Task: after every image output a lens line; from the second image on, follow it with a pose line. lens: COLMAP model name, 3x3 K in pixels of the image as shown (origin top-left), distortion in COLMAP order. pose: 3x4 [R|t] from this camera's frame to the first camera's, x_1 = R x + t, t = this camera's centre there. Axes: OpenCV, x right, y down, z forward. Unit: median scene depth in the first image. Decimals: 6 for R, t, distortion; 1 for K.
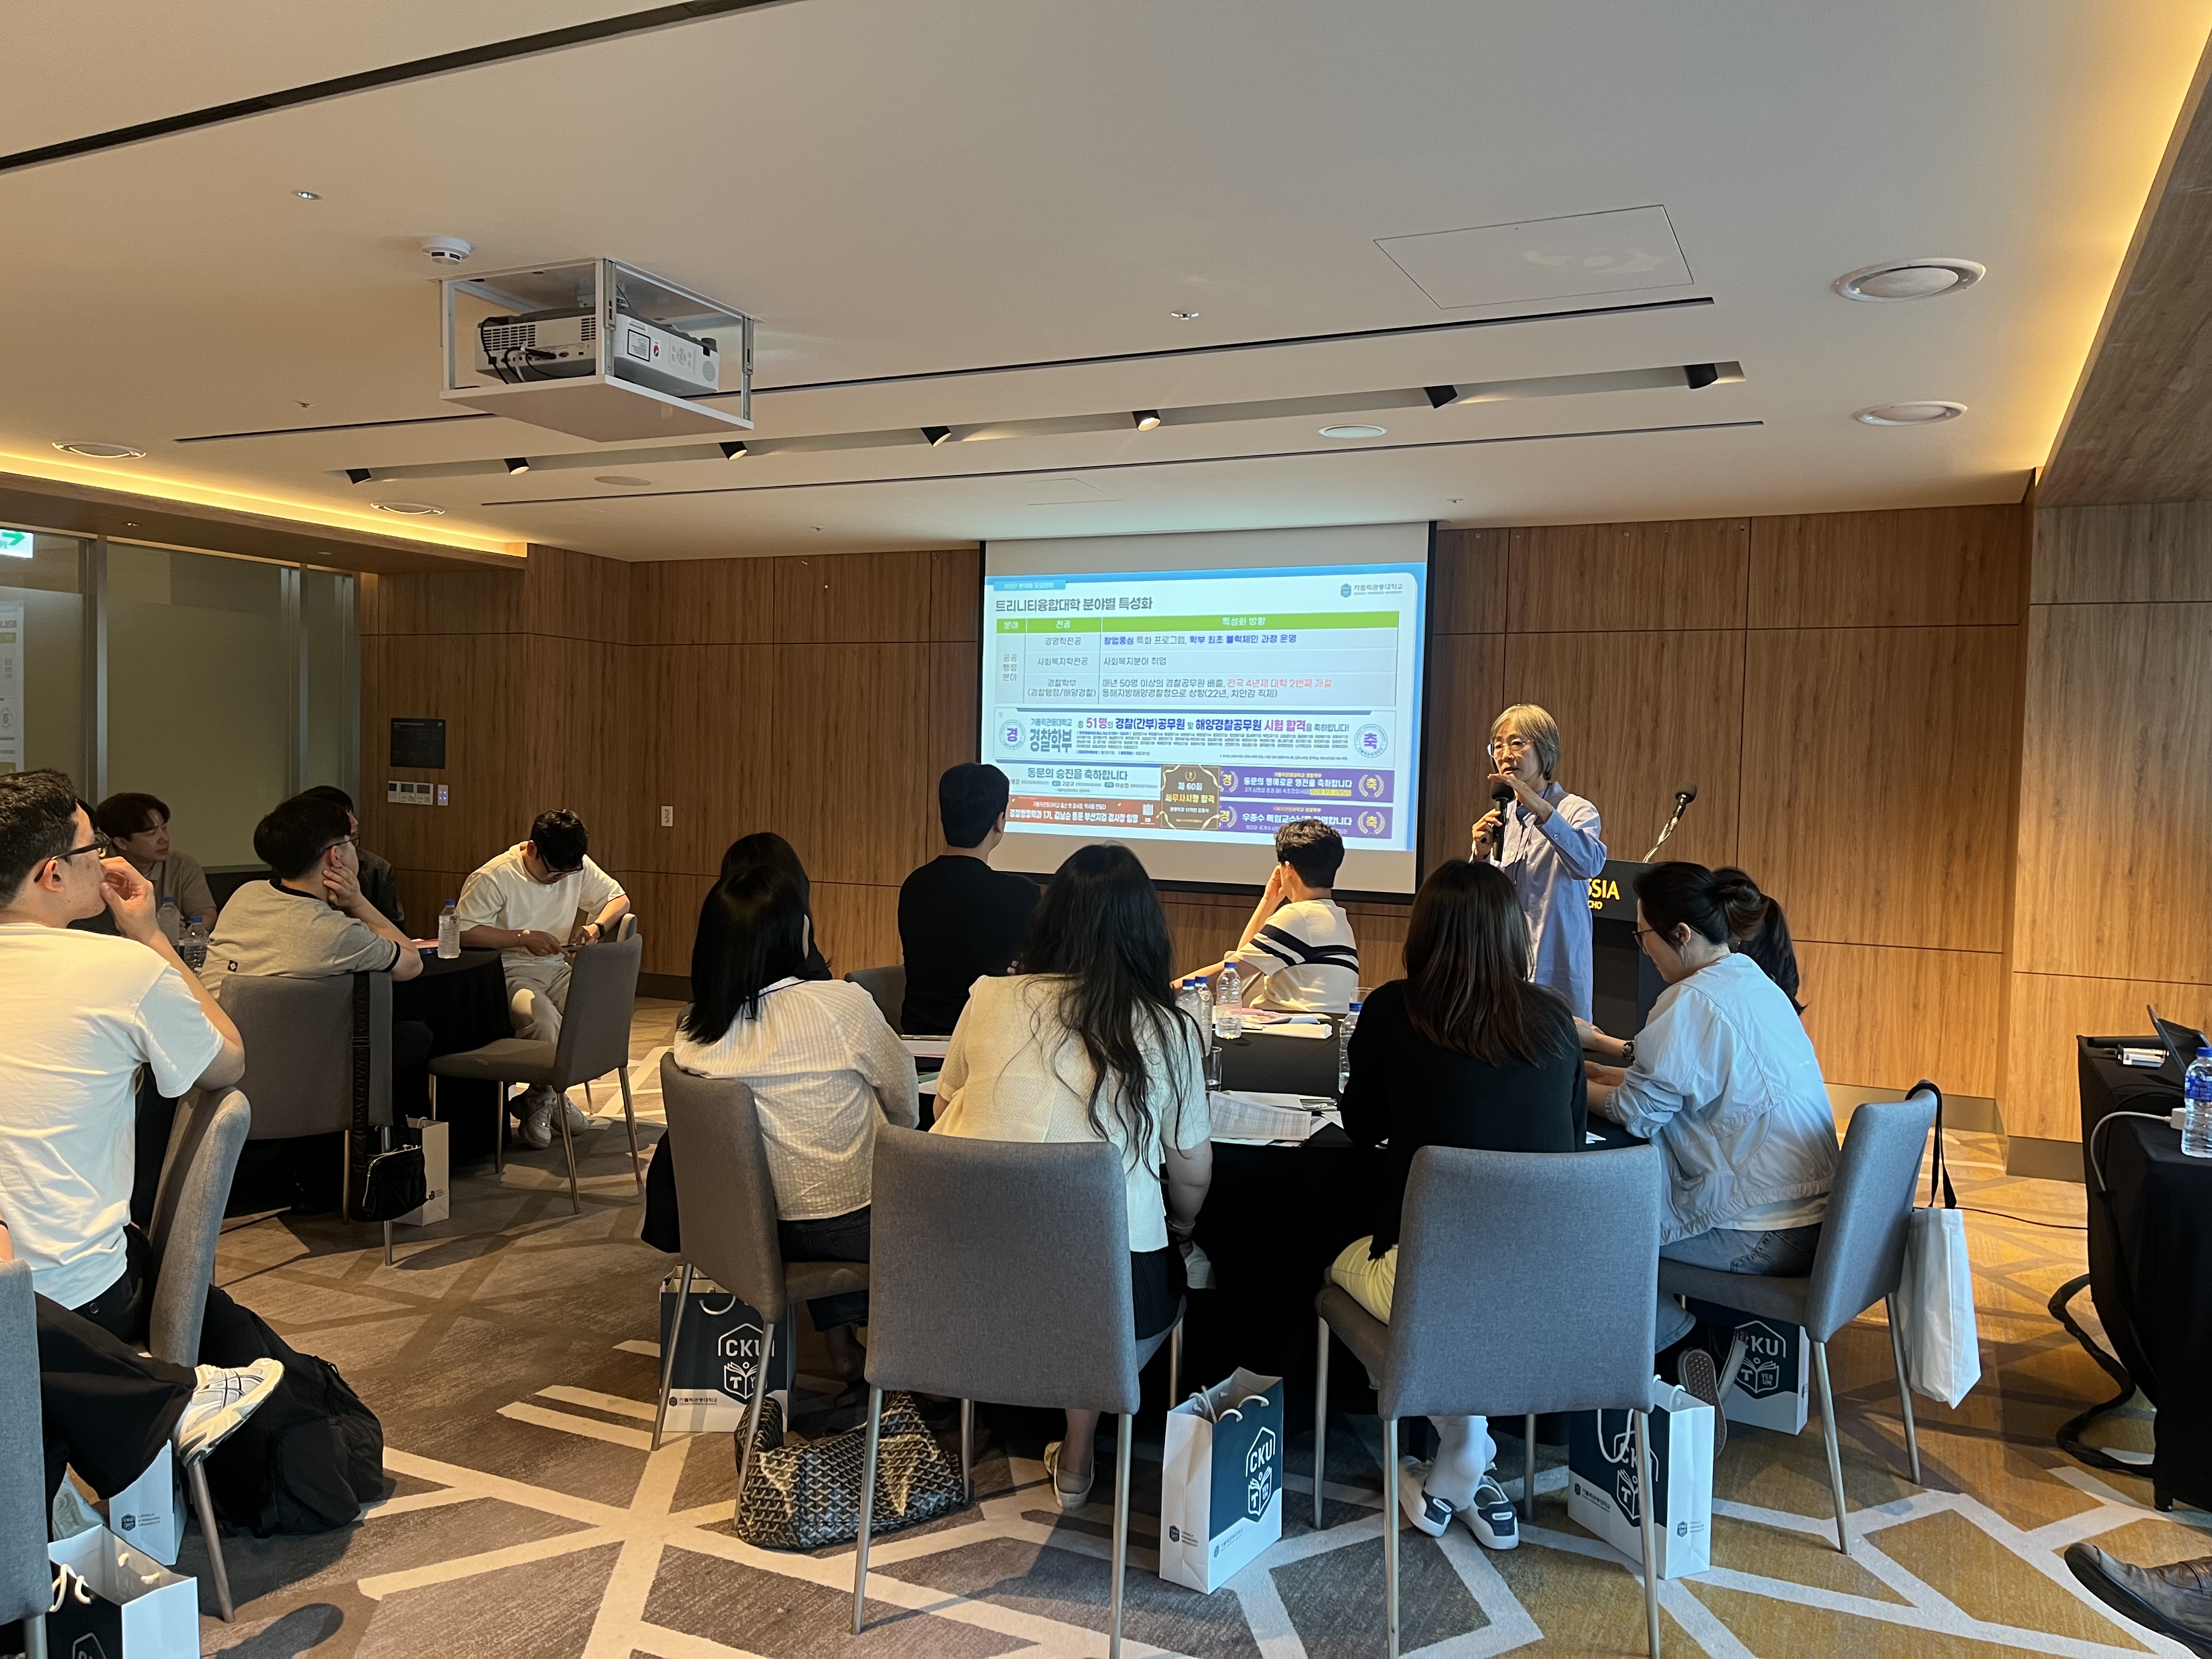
lens RADIAL K [[1670.2, 0, 1102.5], [0, 1670.2, 834.1], [0, 0, 1]] dist [0.004466, -0.002724]
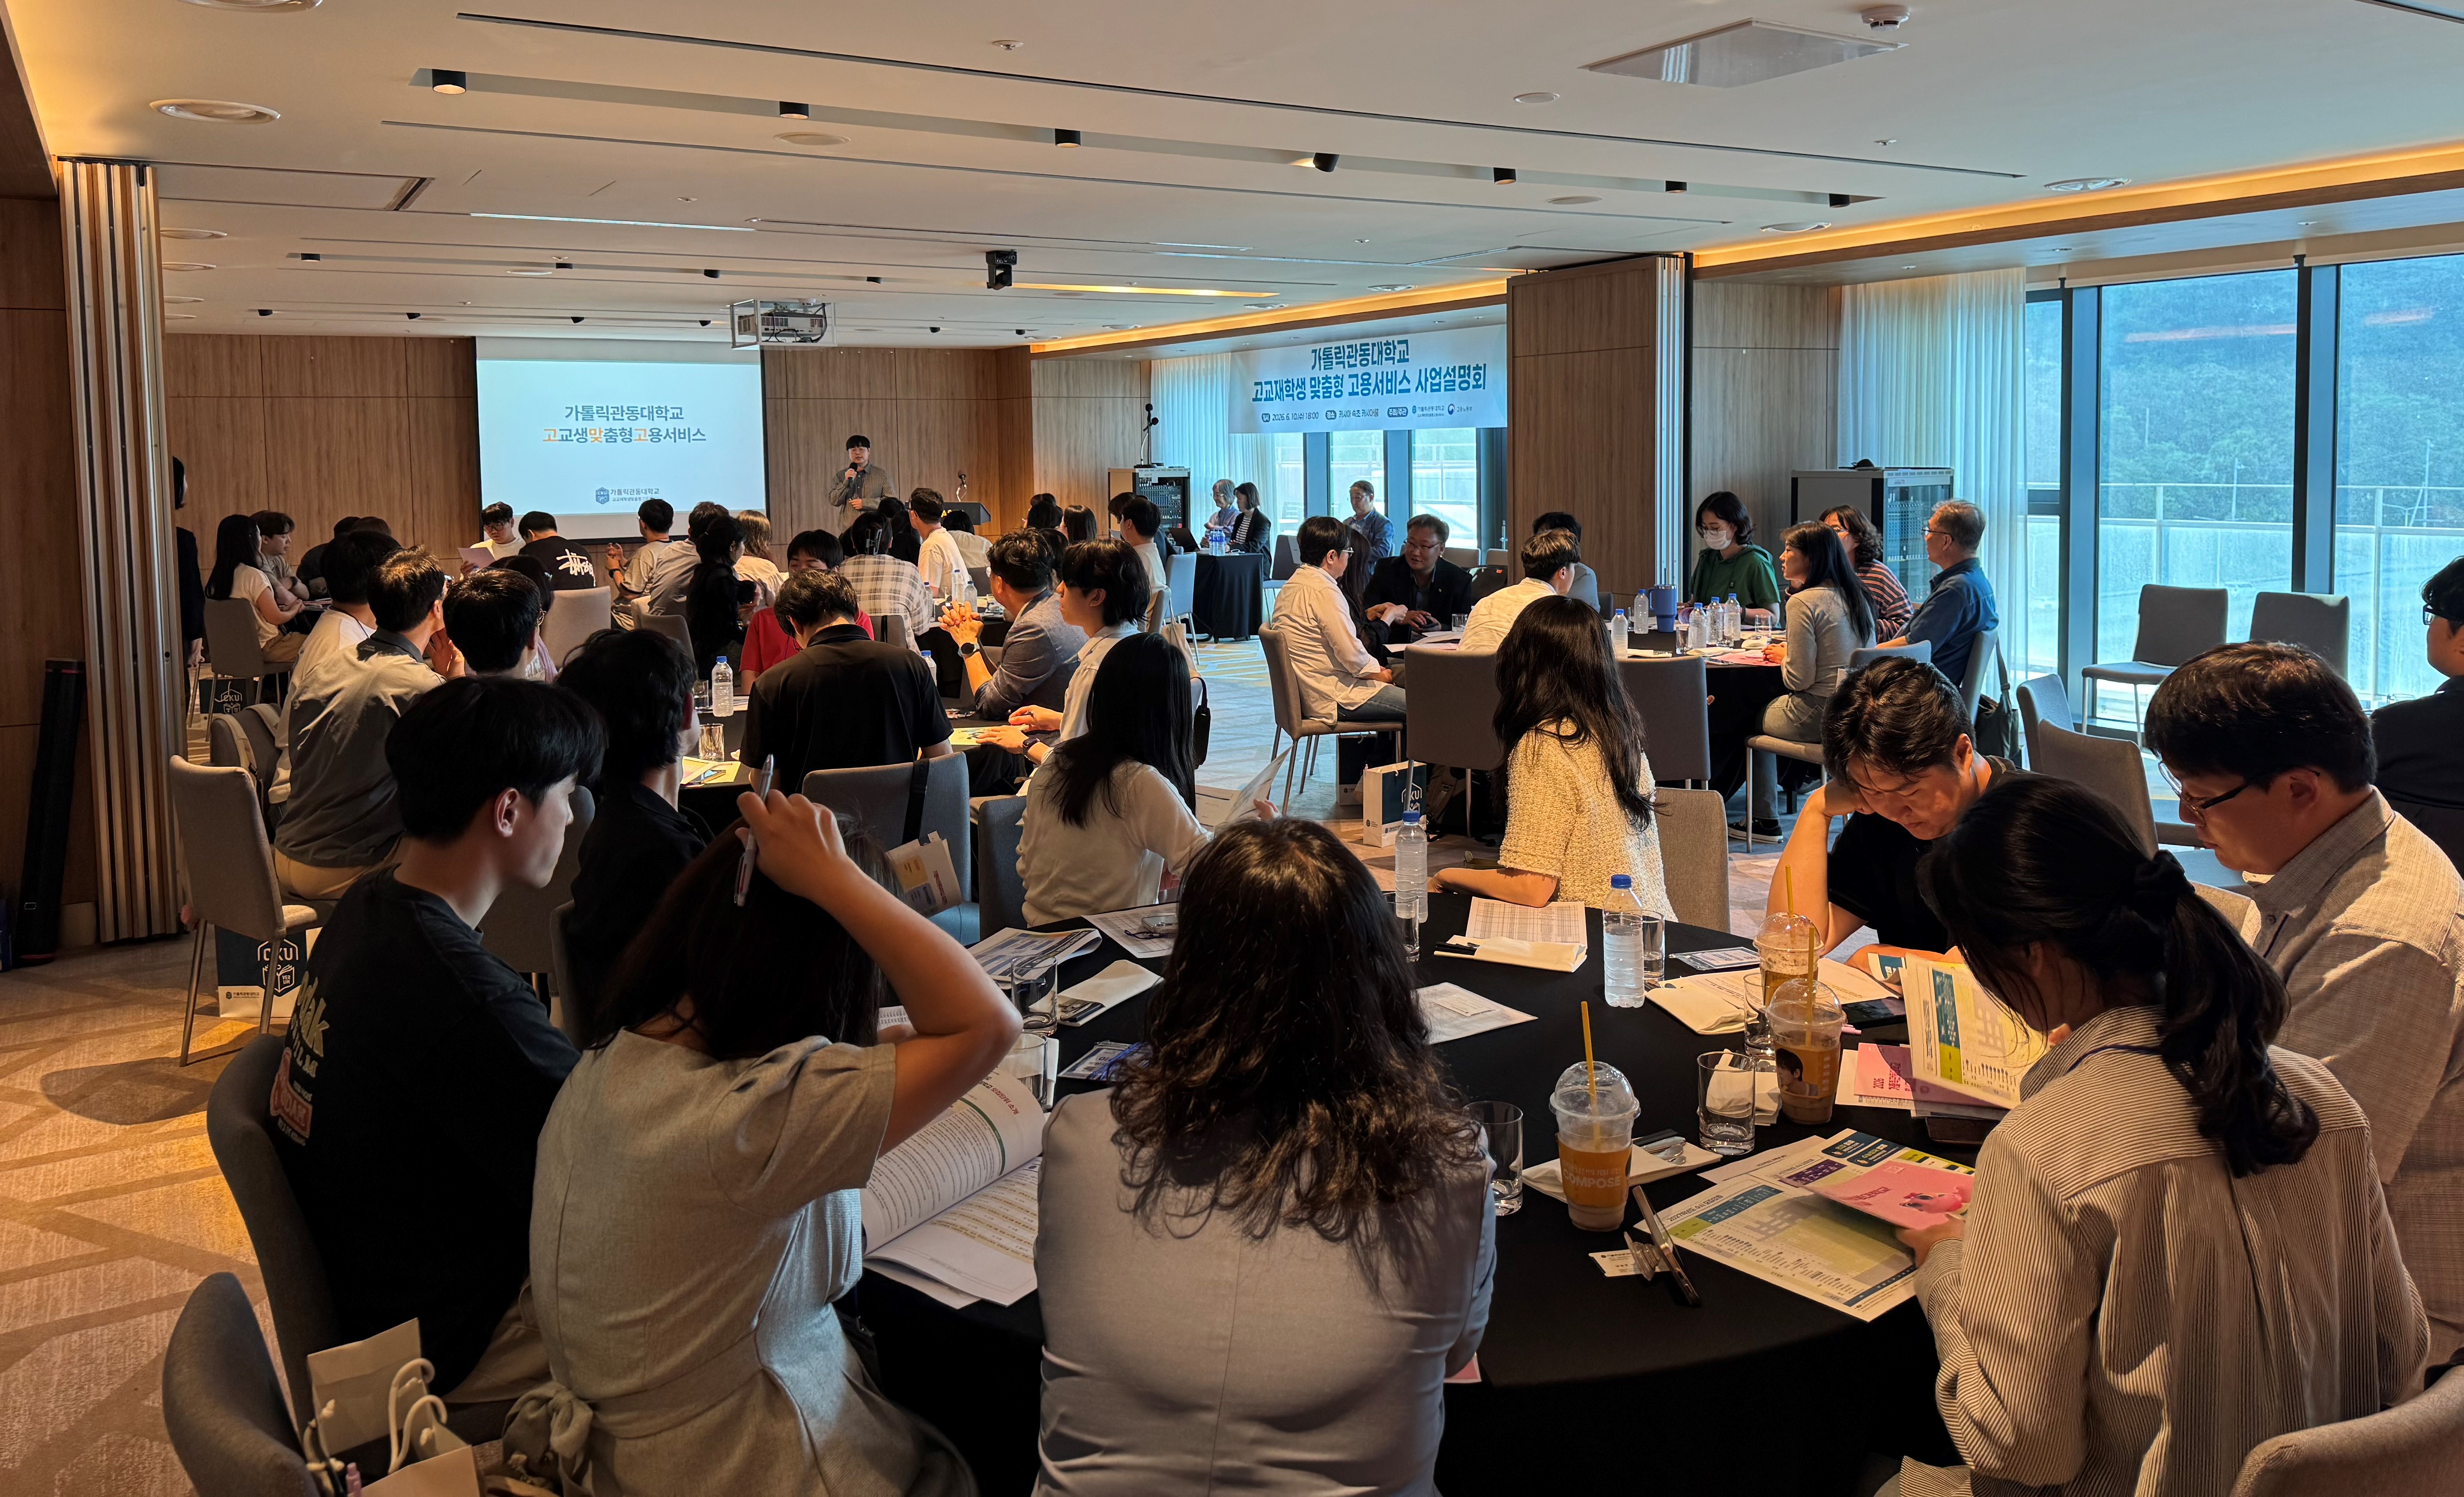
lens RADIAL K [[1756.5, 0, 1287.0], [0, 1756.5, 561.0], [0, 0, 1]] dist [0.027294, -0.013399]
pose [[0.514973, -0.088417, 0.852634, -1.299803], [0.057741, 0.995985, 0.068408, -0.037261], [-0.855260, 0.014003, 0.518011, -0.618076]]
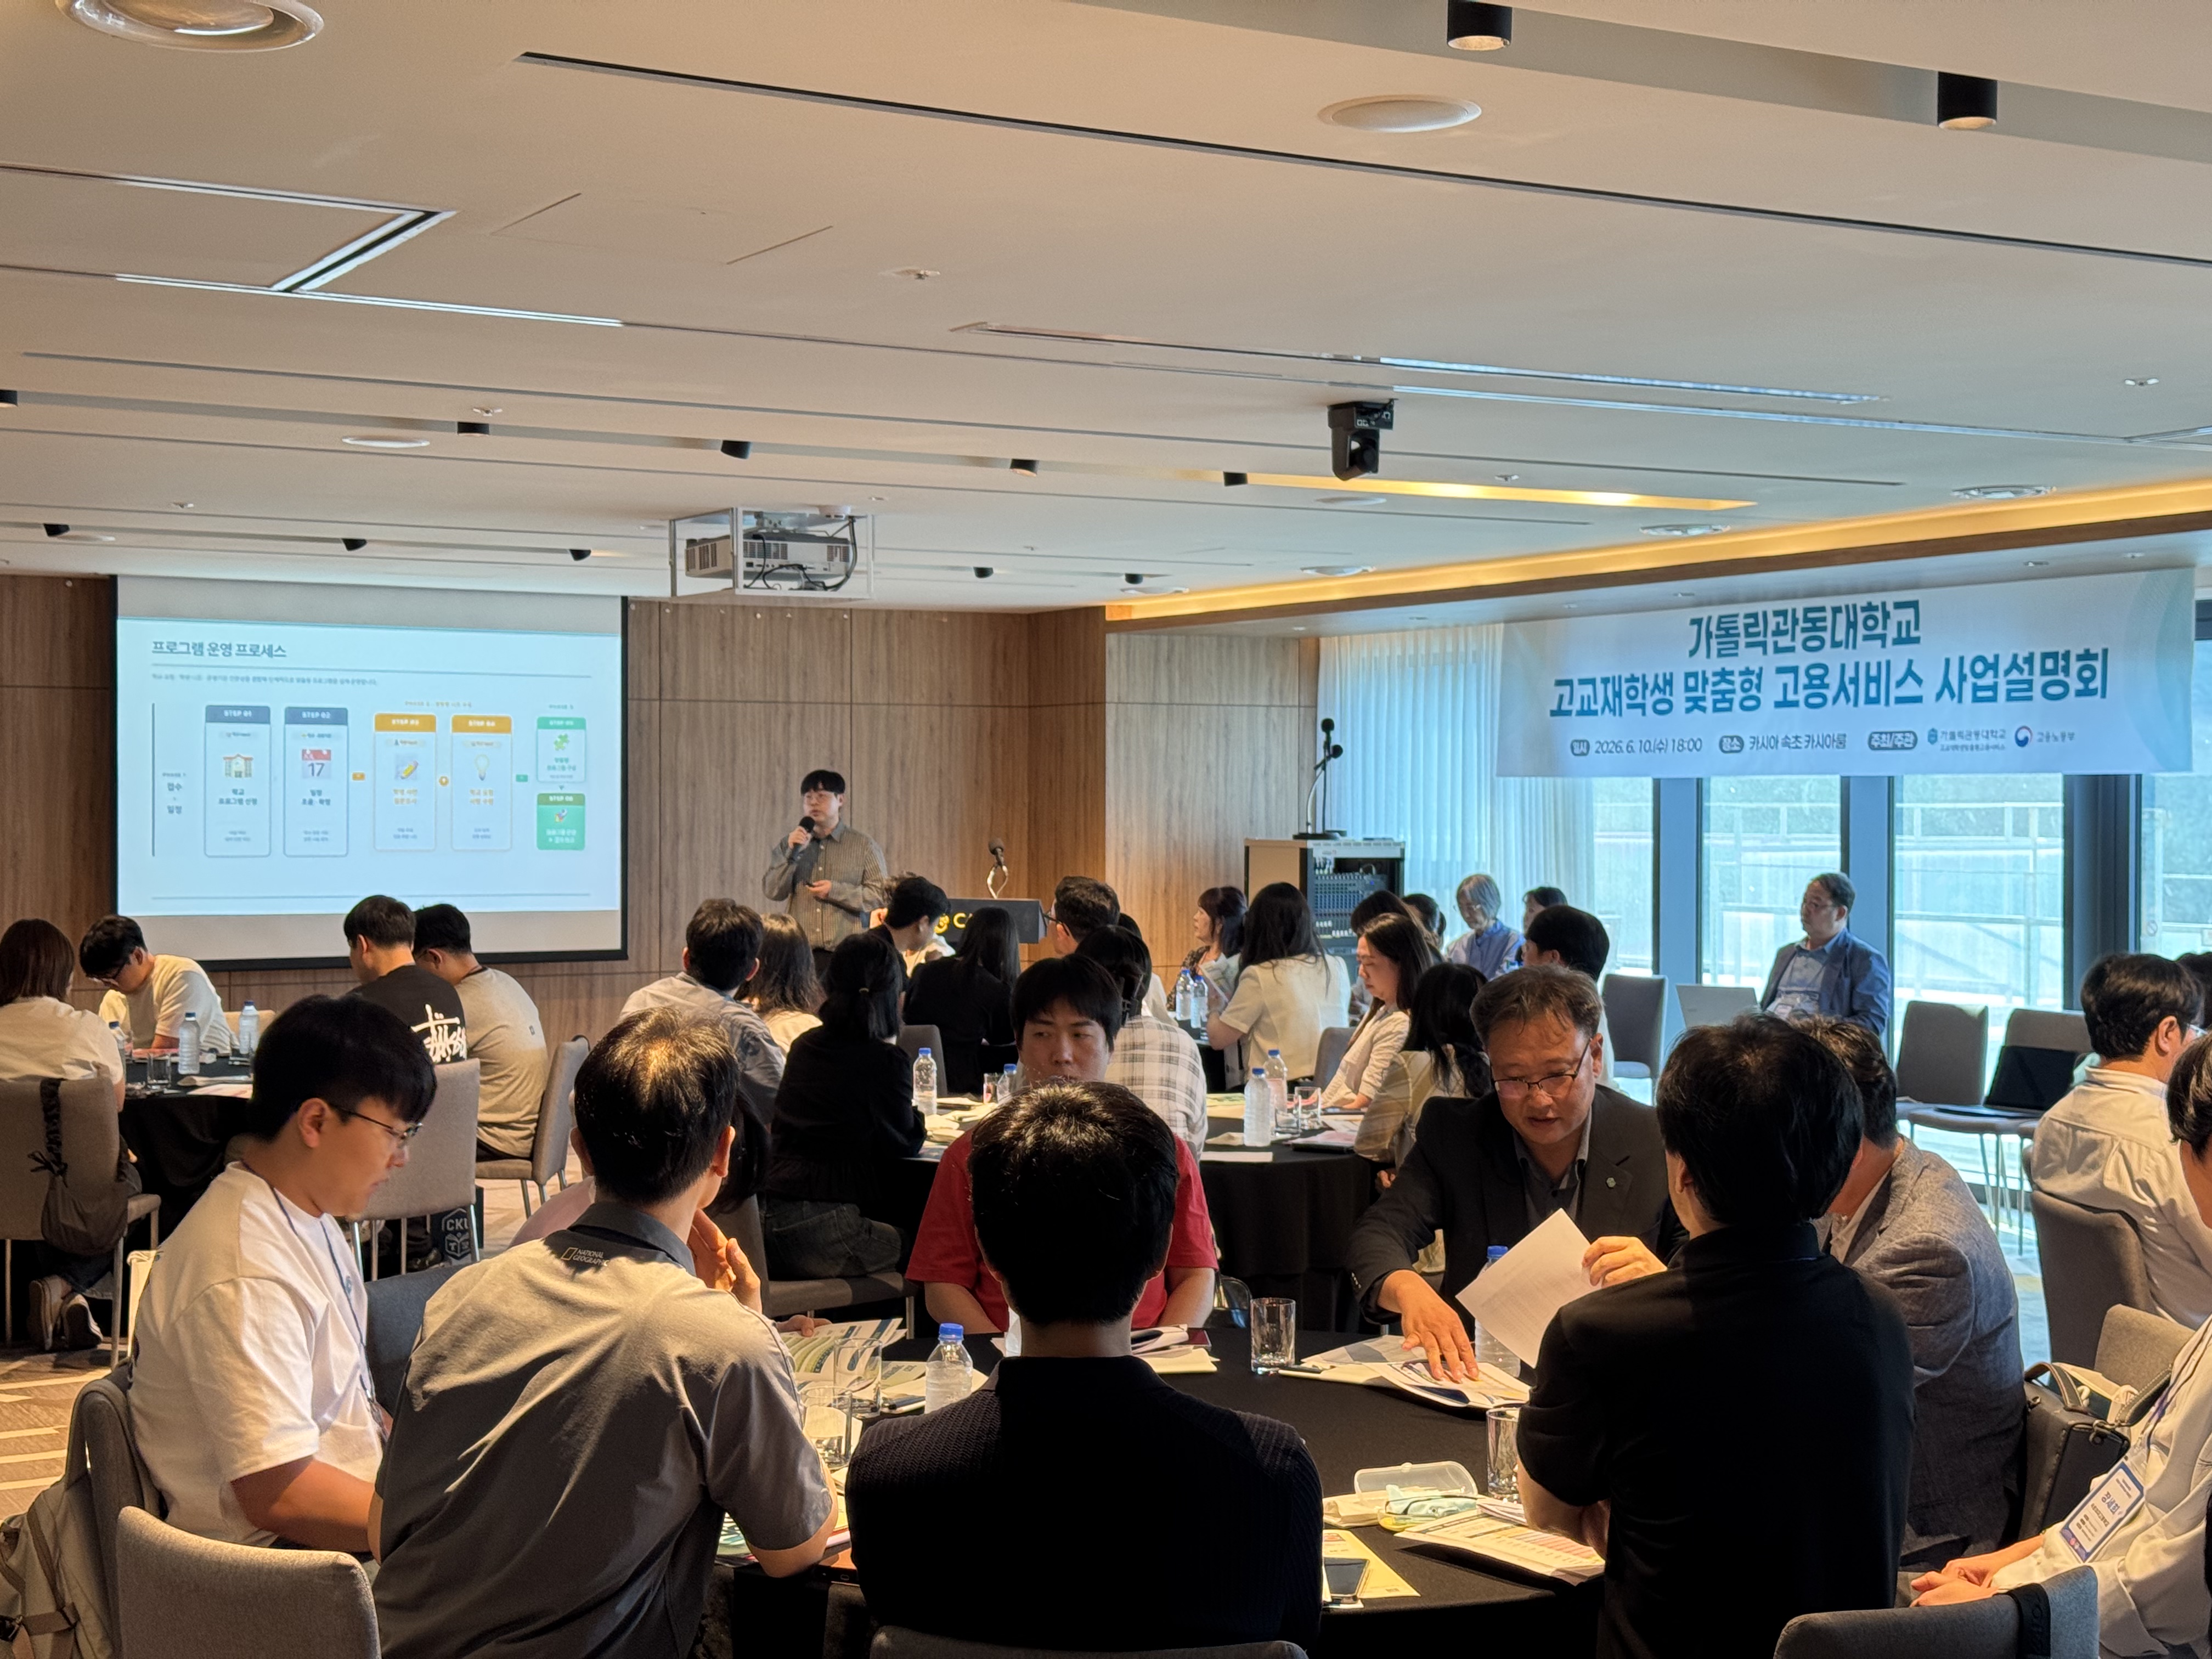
lens RADIAL K [[3079.5, 0, 1102.2], [0, 3079.5, 838.3], [0, 0, 1]] dist [0.098647, 0.000000]
pose [[0.558570, -0.034480, 0.828741, -1.273695], [0.042022, 0.999029, 0.013243, -0.047494], [-0.828393, 0.027428, 0.559476, -0.345511]]
